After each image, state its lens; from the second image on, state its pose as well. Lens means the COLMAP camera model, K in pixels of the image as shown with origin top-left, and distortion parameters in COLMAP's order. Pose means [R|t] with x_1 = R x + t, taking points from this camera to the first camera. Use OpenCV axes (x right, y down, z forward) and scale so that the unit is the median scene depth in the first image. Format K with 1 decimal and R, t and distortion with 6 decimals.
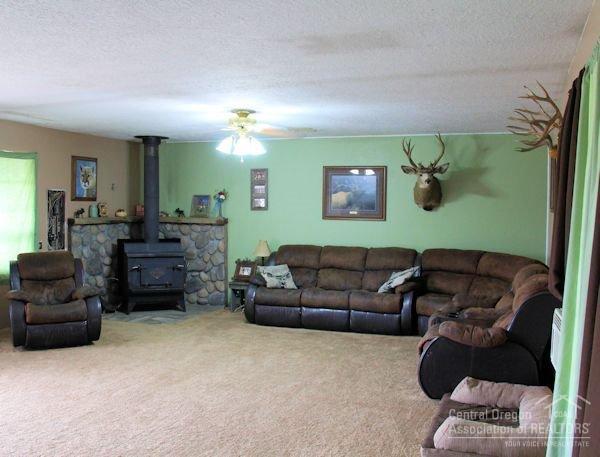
lens RADIAL K [[513.6, 0, 300.0], [0, 513.6, 228.5], [0, 0, 1]] dist [-0.007187, -0.001763]
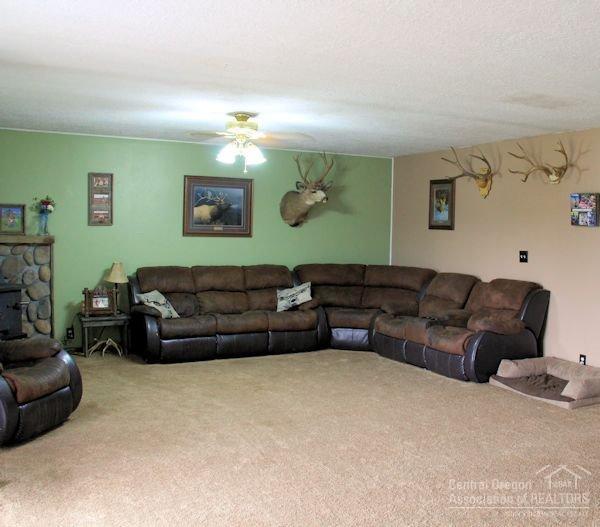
lens RADIAL K [[582.8, 0, 300.0], [0, 582.8, 263.5], [0, 0, 1]] dist [0.015107, 0.005598]
pose [[0.759621, -0.040672, 0.649092, -0.463427], [0.016767, 0.998936, 0.042971, -0.010967], [-0.650149, -0.021758, 0.759495, 0.122768]]
